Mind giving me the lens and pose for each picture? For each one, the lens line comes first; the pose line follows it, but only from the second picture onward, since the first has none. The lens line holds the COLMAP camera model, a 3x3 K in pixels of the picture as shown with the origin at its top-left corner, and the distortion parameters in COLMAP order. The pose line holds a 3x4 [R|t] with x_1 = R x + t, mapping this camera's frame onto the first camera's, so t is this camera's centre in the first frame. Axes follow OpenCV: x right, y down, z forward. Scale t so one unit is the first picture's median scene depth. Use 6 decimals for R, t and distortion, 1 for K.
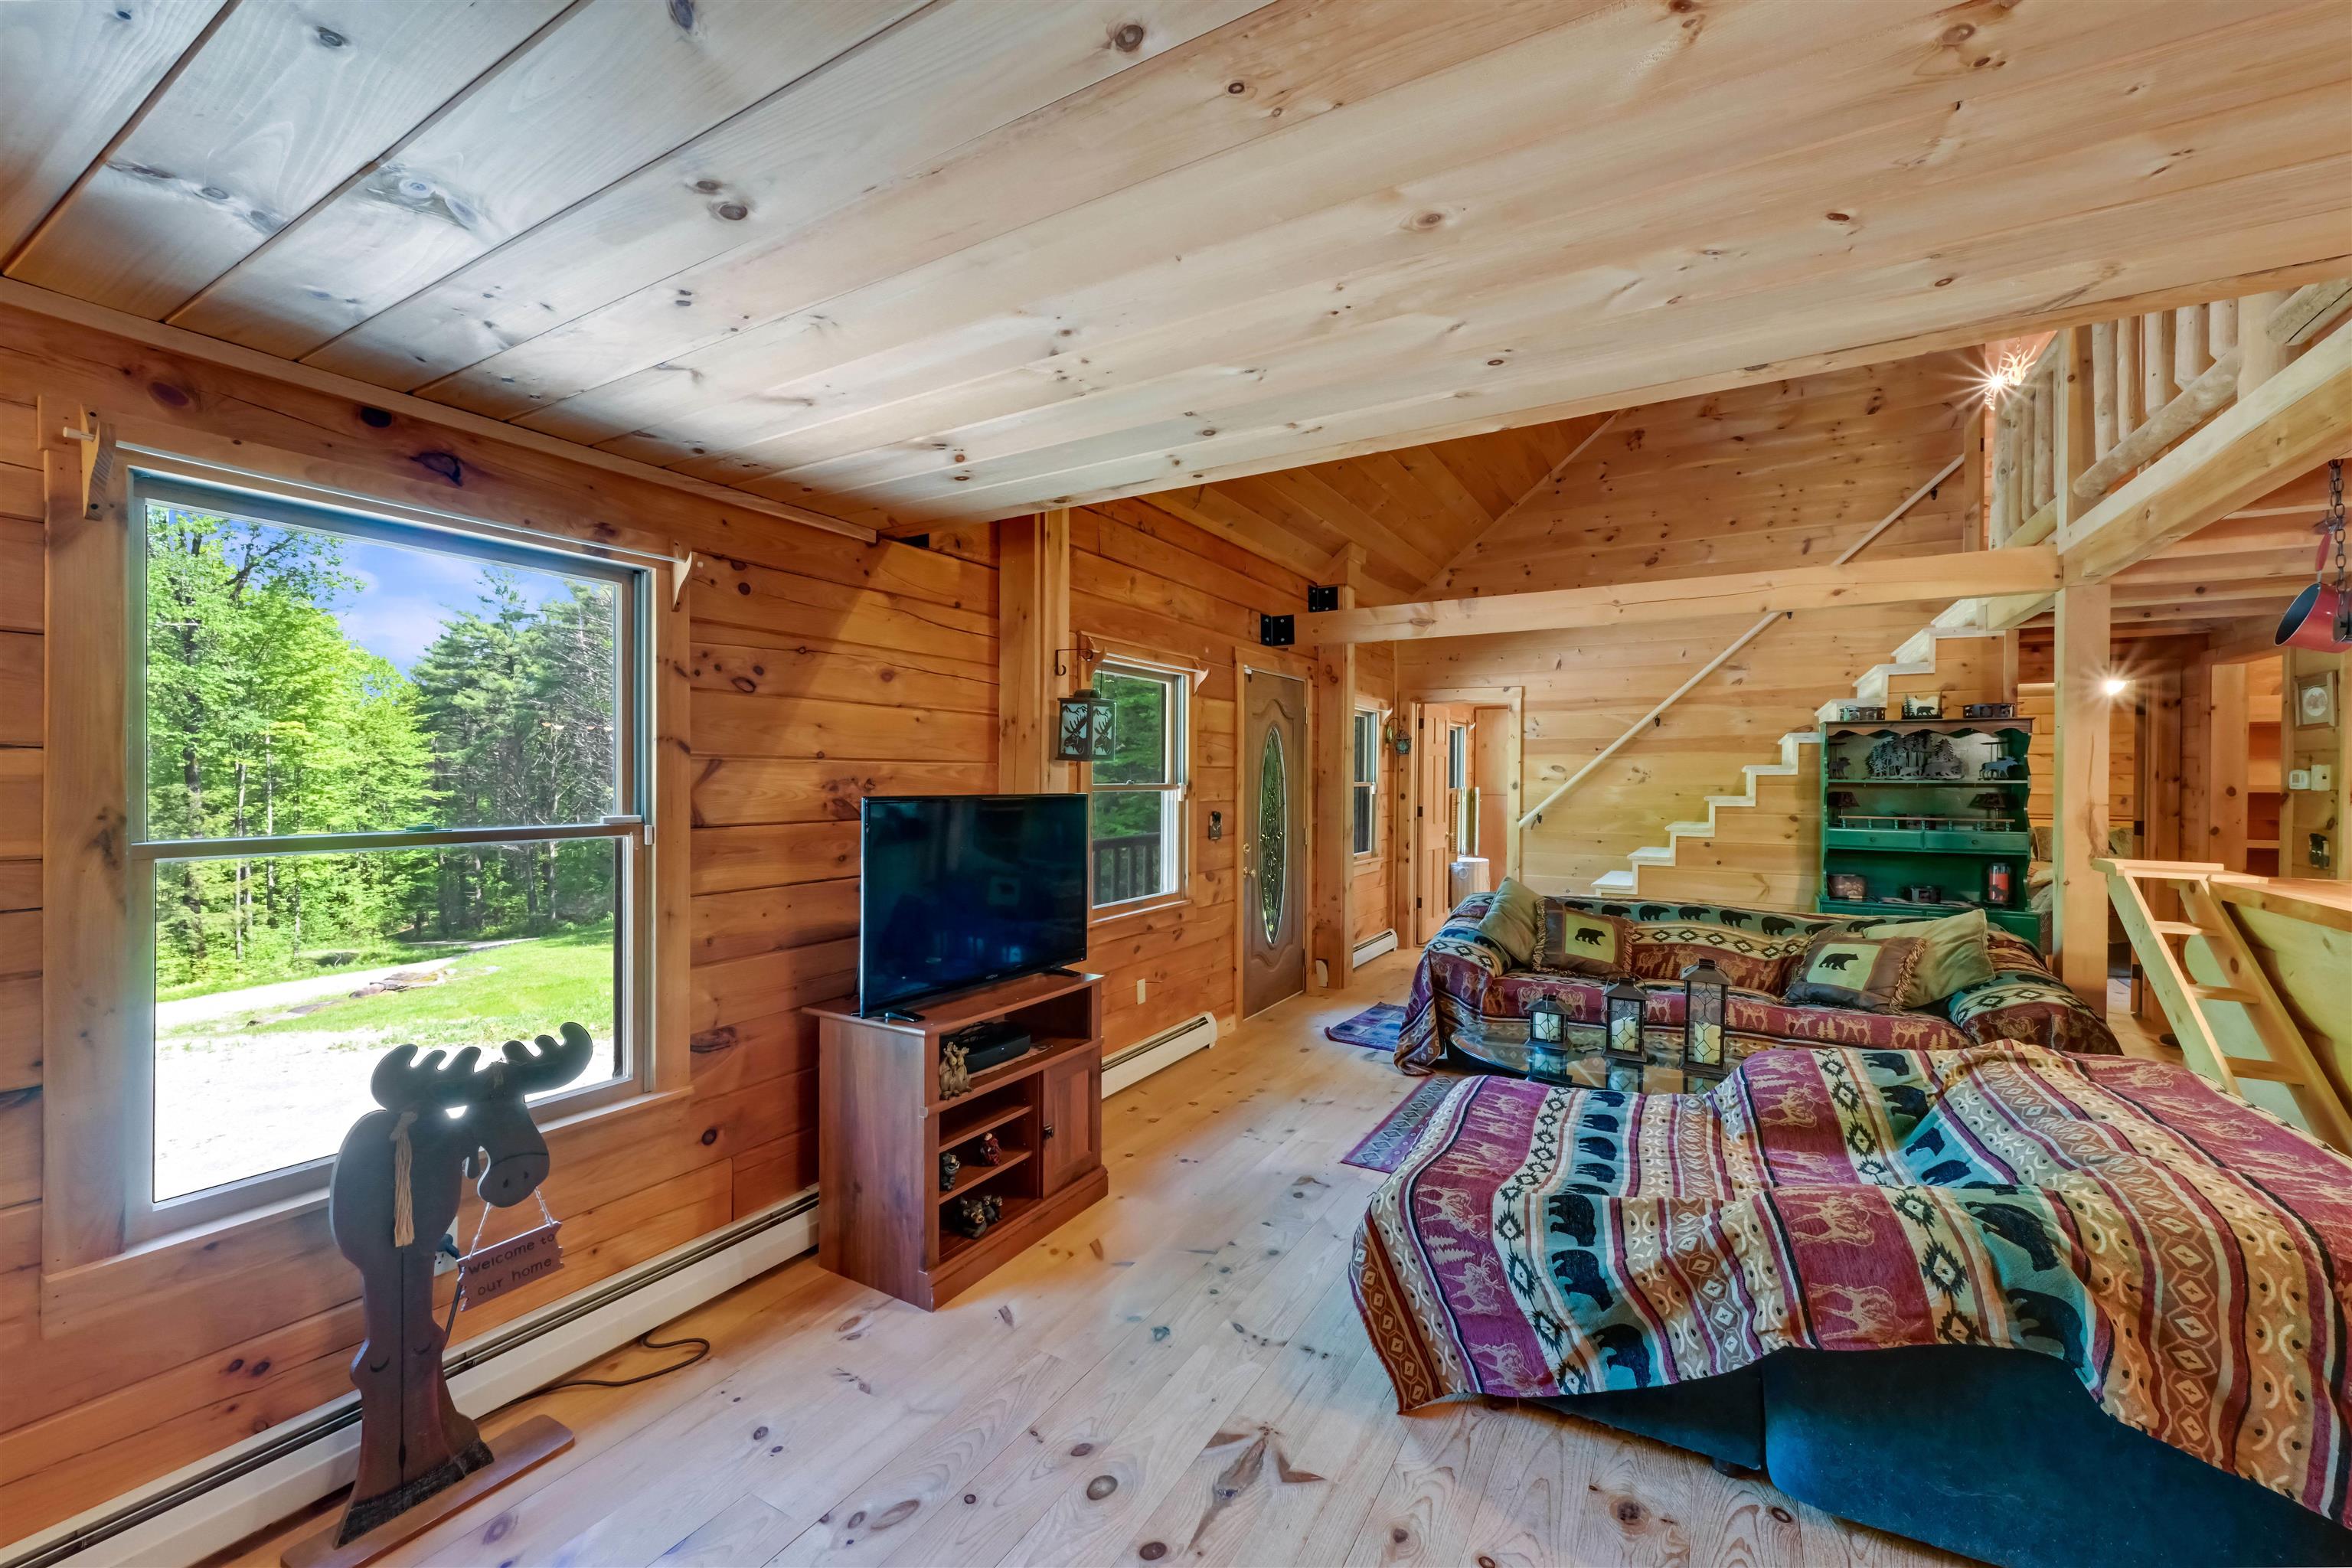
lens RADIAL K [[941.2, 0, 1178.9], [0, 941.2, 776.9], [0, 0, 1]] dist [-0.000363, 0.000059]
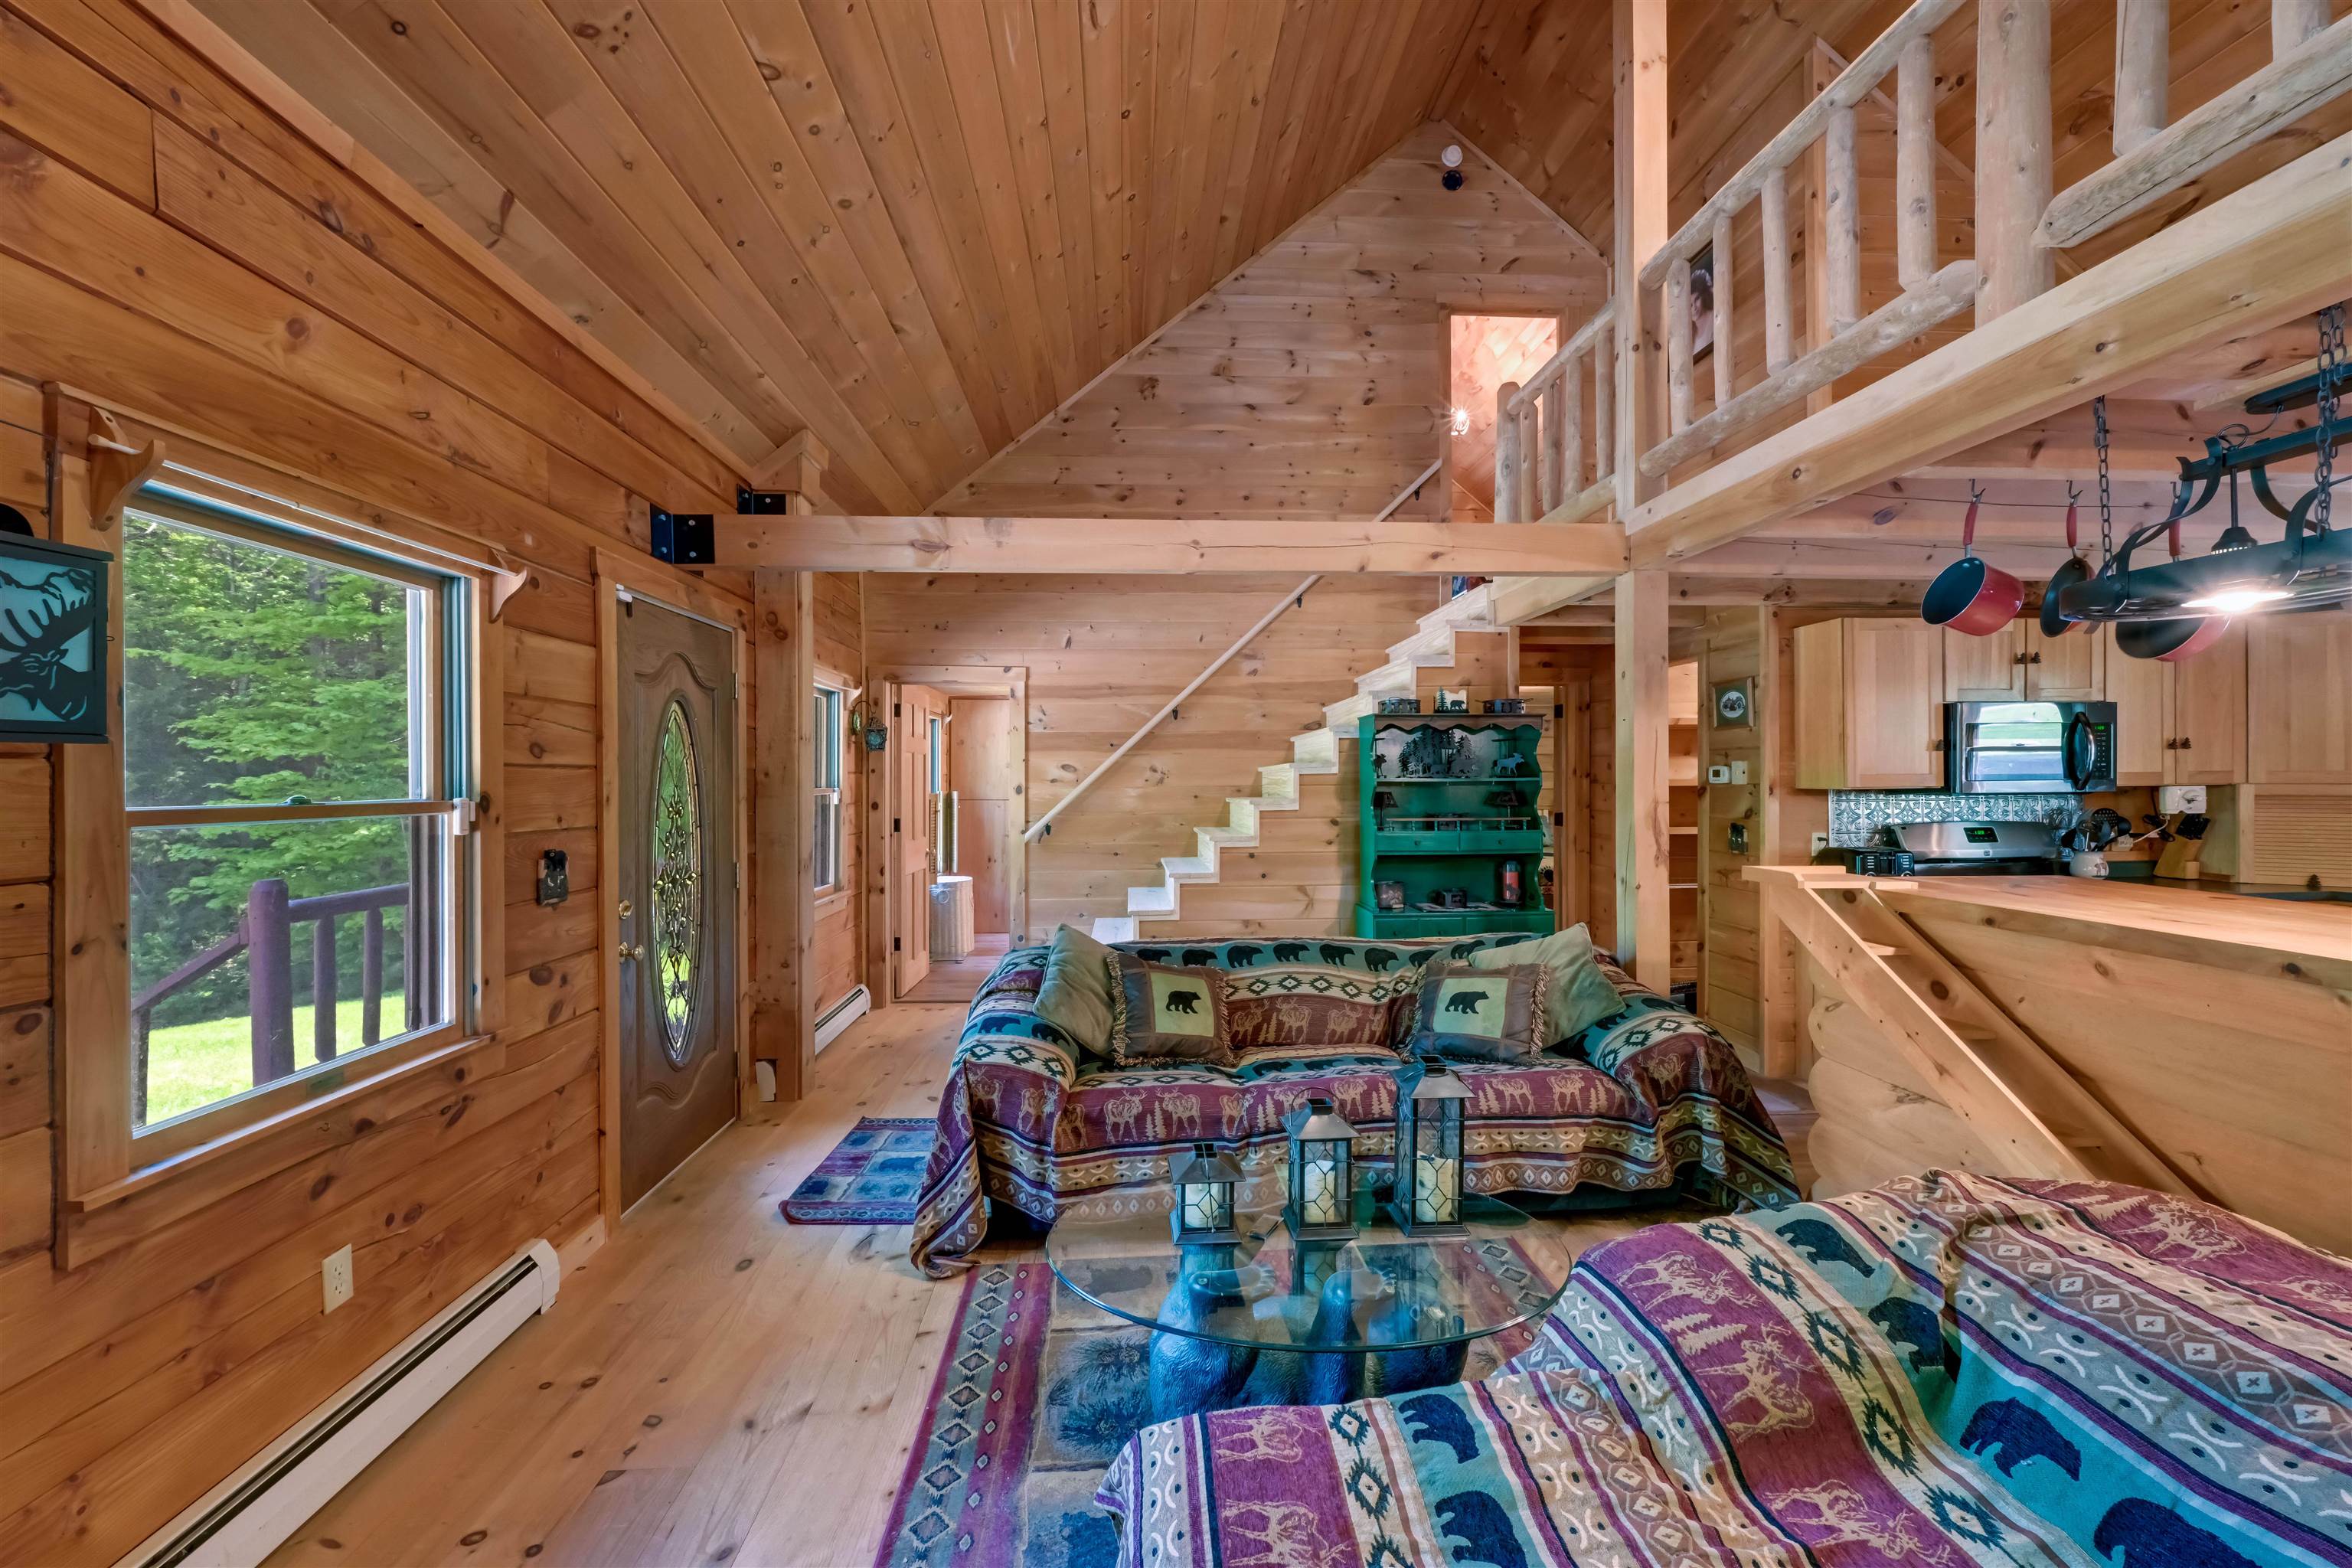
lens RADIAL K [[941.2, 0, 1190.2], [0, 941.2, 778.9], [0, 0, 1]] dist [-0.000363, 0.000059]
pose [[0.828652, -0.009609, 0.559682, 0.040408], [0.009740, 0.999949, 0.002748, -0.001037], [-0.559680, 0.003174, 0.828703, 0.367614]]
